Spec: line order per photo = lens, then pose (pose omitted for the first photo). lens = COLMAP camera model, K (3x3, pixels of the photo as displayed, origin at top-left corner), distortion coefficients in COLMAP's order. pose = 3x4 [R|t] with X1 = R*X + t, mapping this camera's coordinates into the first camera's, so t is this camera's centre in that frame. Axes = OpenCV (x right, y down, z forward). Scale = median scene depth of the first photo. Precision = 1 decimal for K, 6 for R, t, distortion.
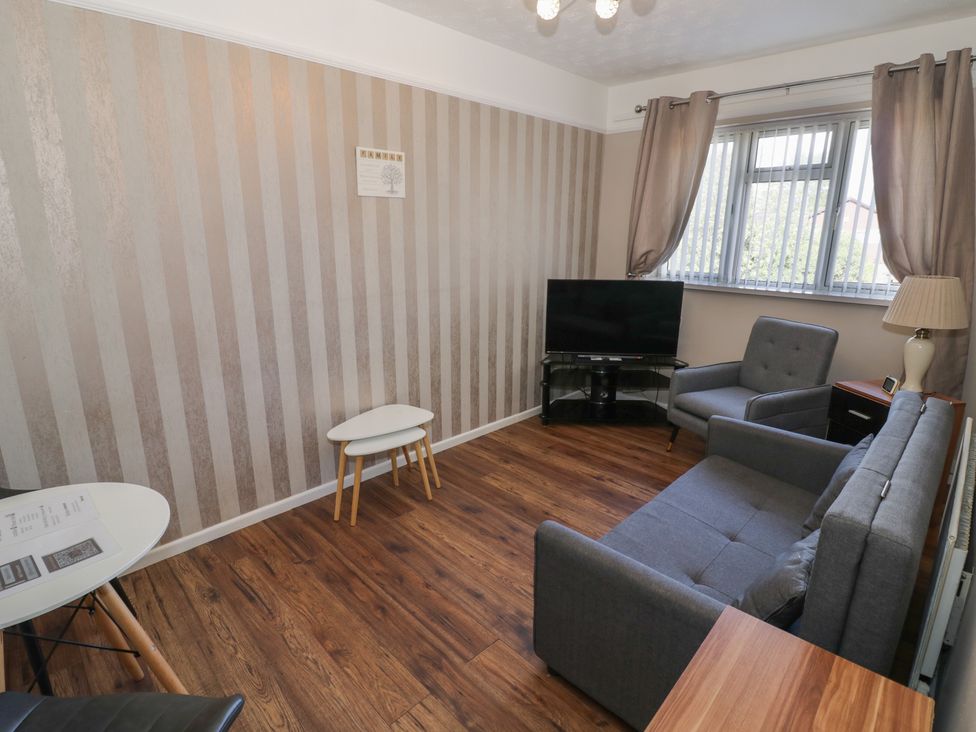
lens RADIAL K [[501.8, 0, 488.2], [0, 501.8, 360.3], [0, 0, 1]] dist [-0.013042, -0.009191]
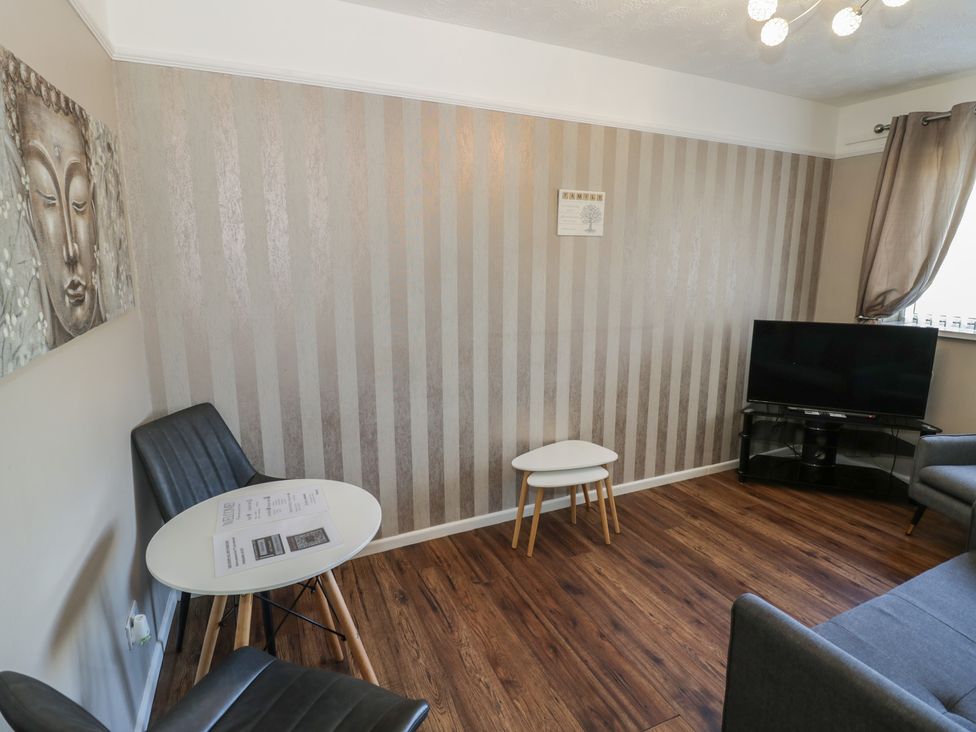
lens RADIAL K [[501.8, 0, 489.4], [0, 501.8, 360.2], [0, 0, 1]] dist [-0.013042, -0.009191]
pose [[0.935473, 0.057612, -0.348670, -0.016335], [-0.081628, 0.995168, -0.054570, -0.001983], [0.343841, 0.079510, 0.935656, -0.004028]]
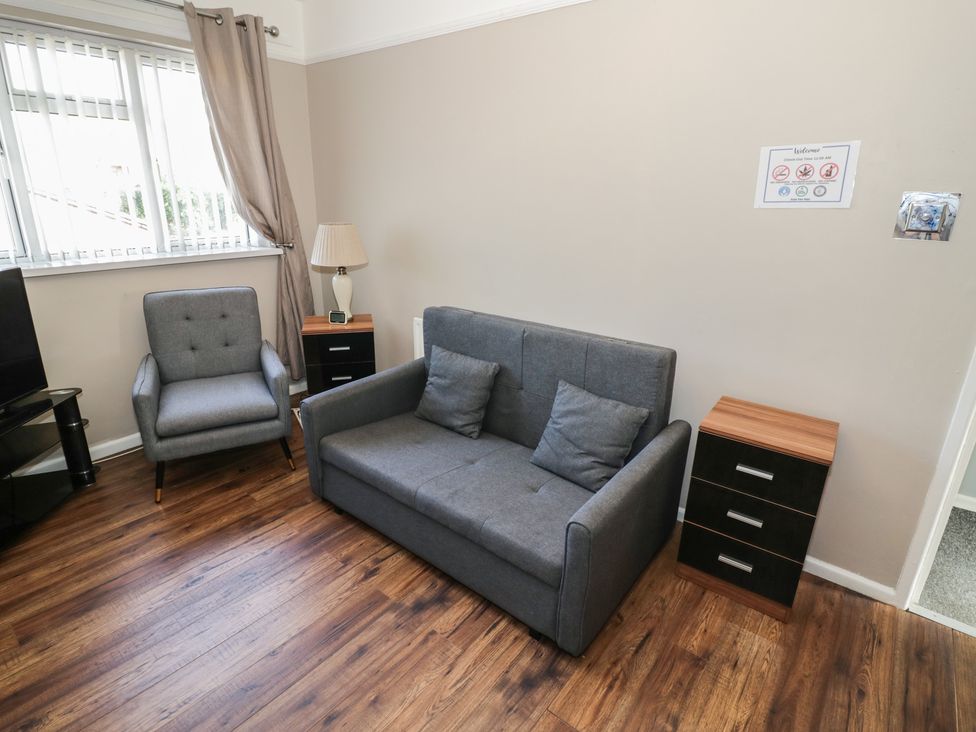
lens RADIAL K [[501.8, 0, 487.2], [0, 501.8, 365.9], [0, 0, 1]] dist [-0.013042, -0.009191]
pose [[-0.112691, -0.323782, 0.939397, -0.372790], [0.230432, 0.911128, 0.341682, -0.164169], [-0.966541, 0.254971, -0.028066, 0.676770]]
